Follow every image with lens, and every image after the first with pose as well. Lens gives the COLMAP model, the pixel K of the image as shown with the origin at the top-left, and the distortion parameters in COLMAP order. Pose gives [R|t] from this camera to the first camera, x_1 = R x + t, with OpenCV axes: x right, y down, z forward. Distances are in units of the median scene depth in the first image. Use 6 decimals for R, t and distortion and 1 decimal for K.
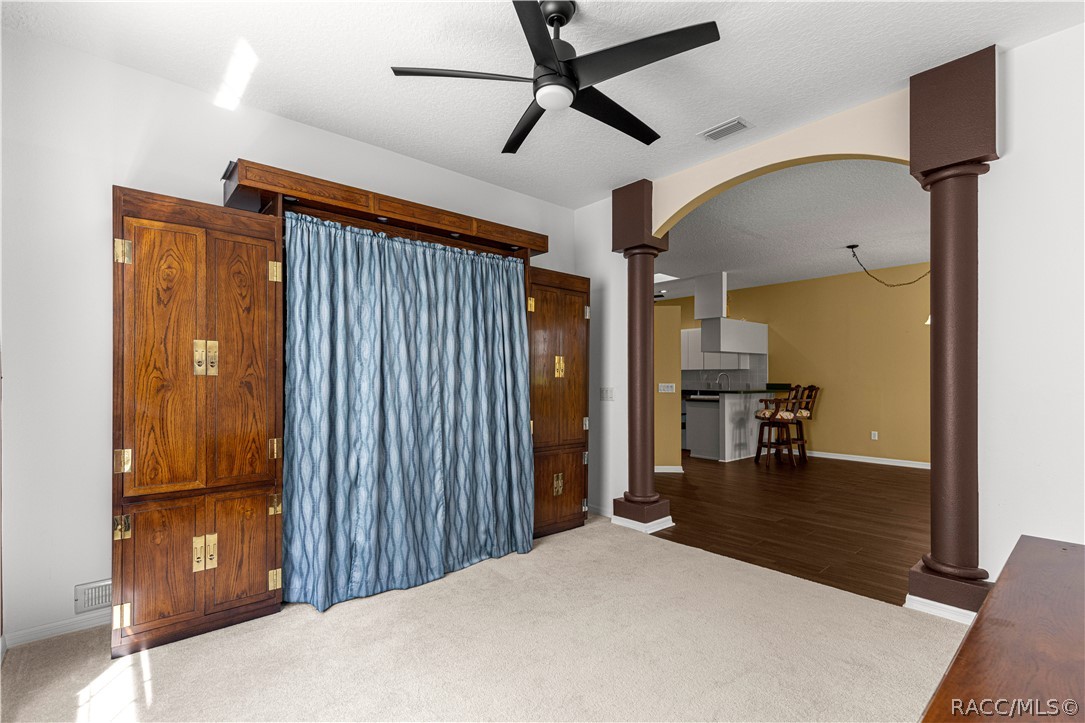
lens RADIAL K [[494.6, 0, 542.9], [0, 494.6, 374.7], [0, 0, 1]] dist [-0.000247, -0.000273]
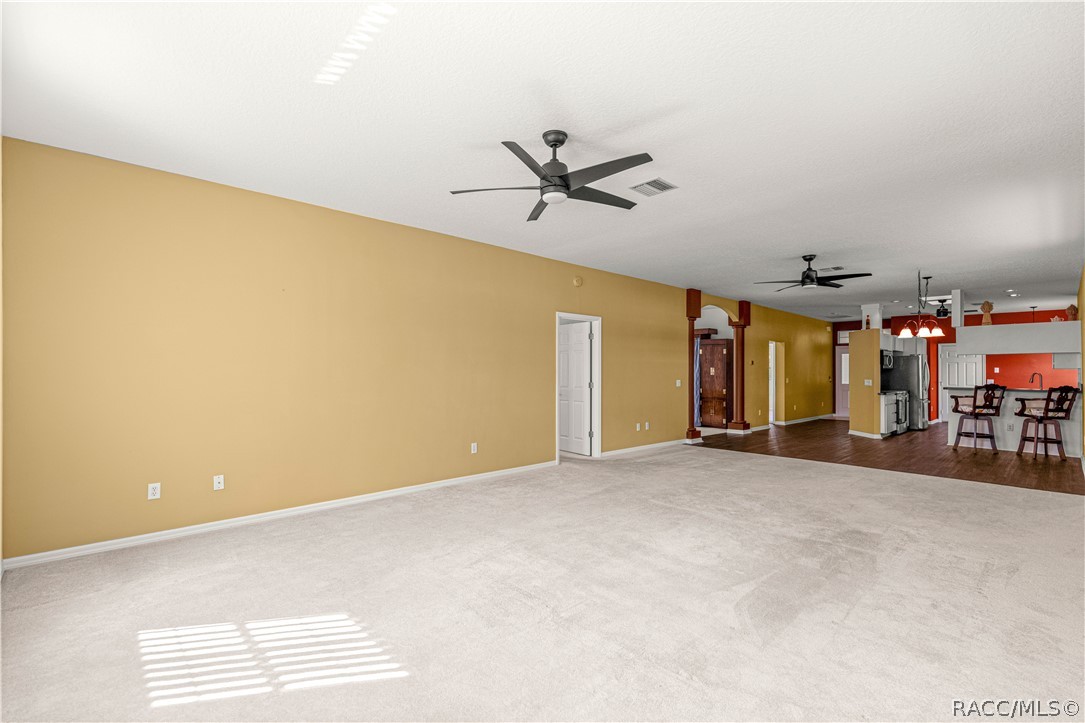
lens RADIAL K [[484.0, 0, 542.8], [0, 484.0, 367.5], [0, 0, 1]] dist [0.000939, 0.000069]
pose [[0.030372, -0.006499, -0.999518, 1.521248], [0.002759, 0.999976, -0.006418, -0.012150], [0.999535, -0.002563, 0.030389, -0.051637]]
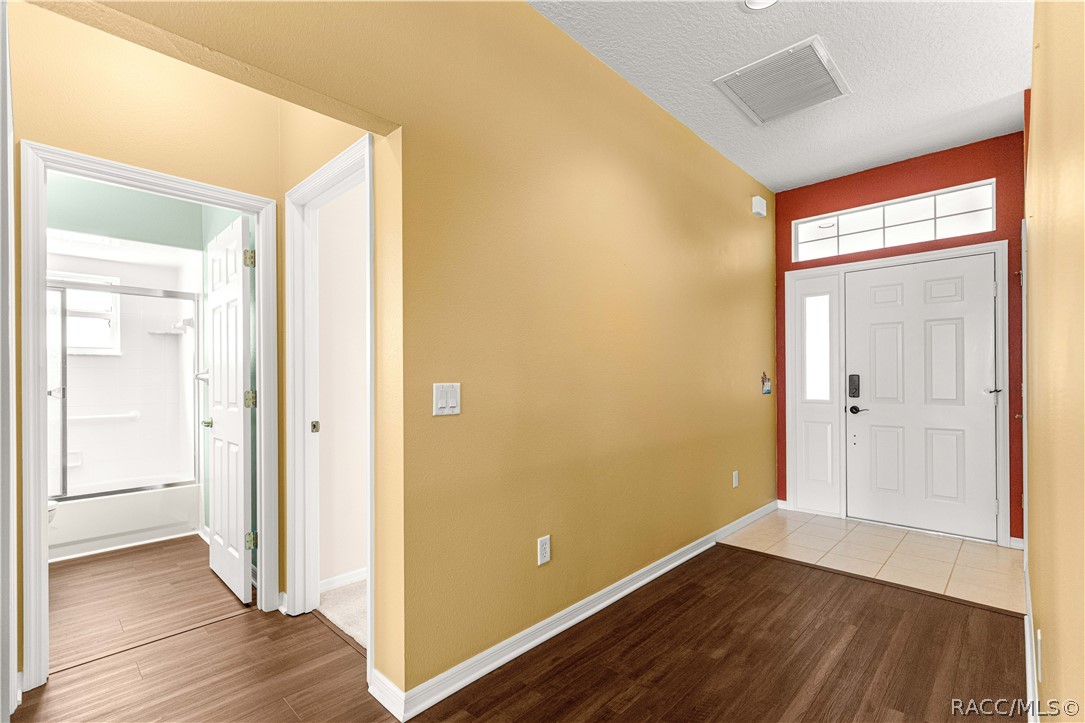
lens RADIAL K [[494.6, 0, 542.9], [0, 494.6, 374.7], [0, 0, 1]] dist [-0.000247, -0.000273]
pose [[0.084330, -0.003070, -0.996433, 0.159111], [0.009250, 0.999955, -0.002298, 0.013604], [0.996395, -0.009023, 0.084355, 0.856389]]
